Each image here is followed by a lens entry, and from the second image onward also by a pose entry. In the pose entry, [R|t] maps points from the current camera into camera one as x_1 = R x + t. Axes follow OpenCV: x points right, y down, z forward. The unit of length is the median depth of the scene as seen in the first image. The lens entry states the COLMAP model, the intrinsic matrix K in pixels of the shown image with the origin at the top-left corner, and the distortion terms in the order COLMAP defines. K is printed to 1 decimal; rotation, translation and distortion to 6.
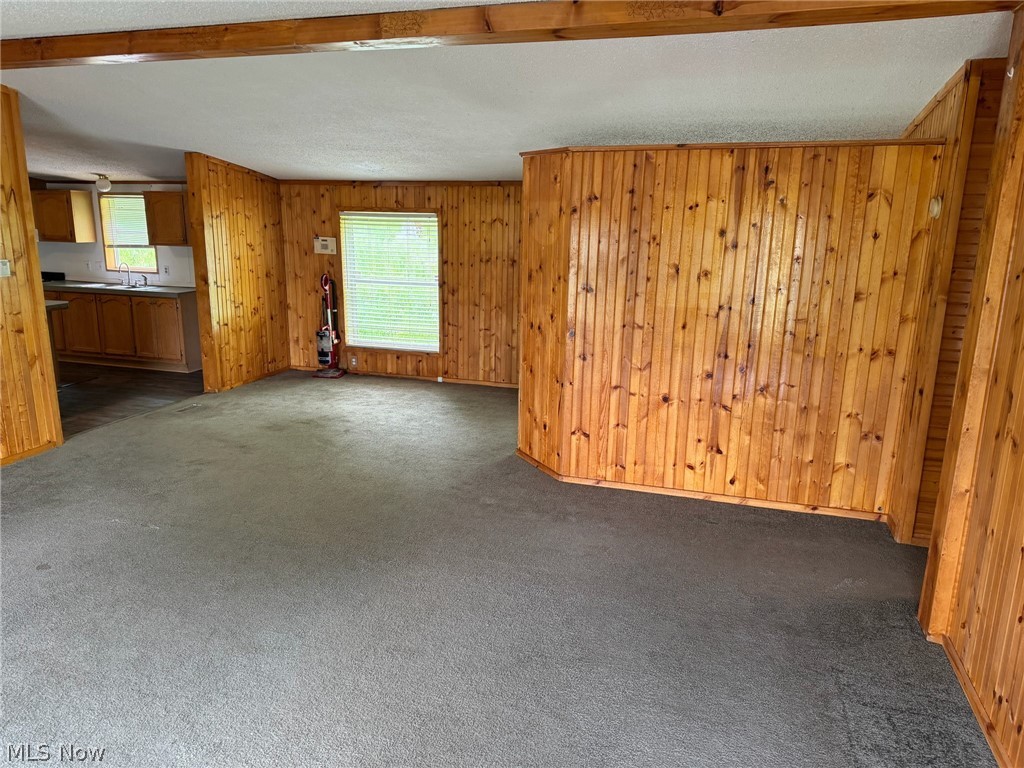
lens RADIAL K [[722.0, 0, 511.5], [0, 722.0, 386.5], [0, 0, 1]] dist [0.024280, -0.022344]
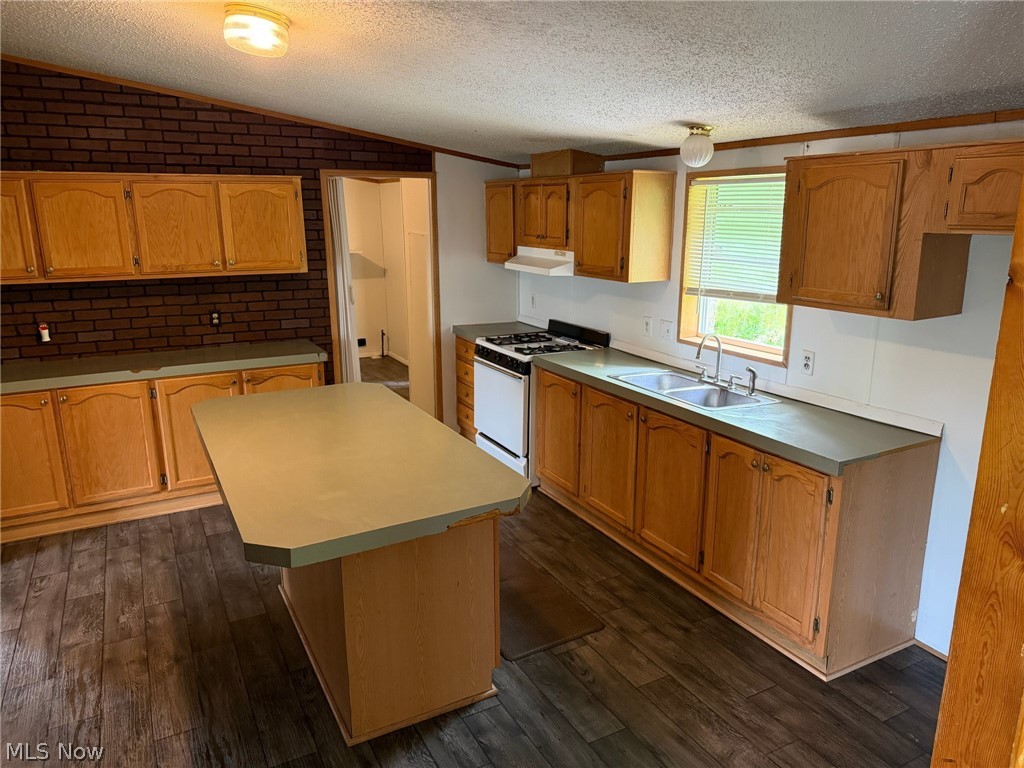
lens RADIAL K [[722.0, 0, 510.5], [0, 722.0, 384.3], [0, 0, 1]] dist [0.024280, -0.022344]
pose [[0.708592, 0.147054, -0.690125, -0.322179], [-0.144232, 0.987578, 0.062344, -0.151813], [0.690721, 0.055362, 0.720999, 0.616337]]
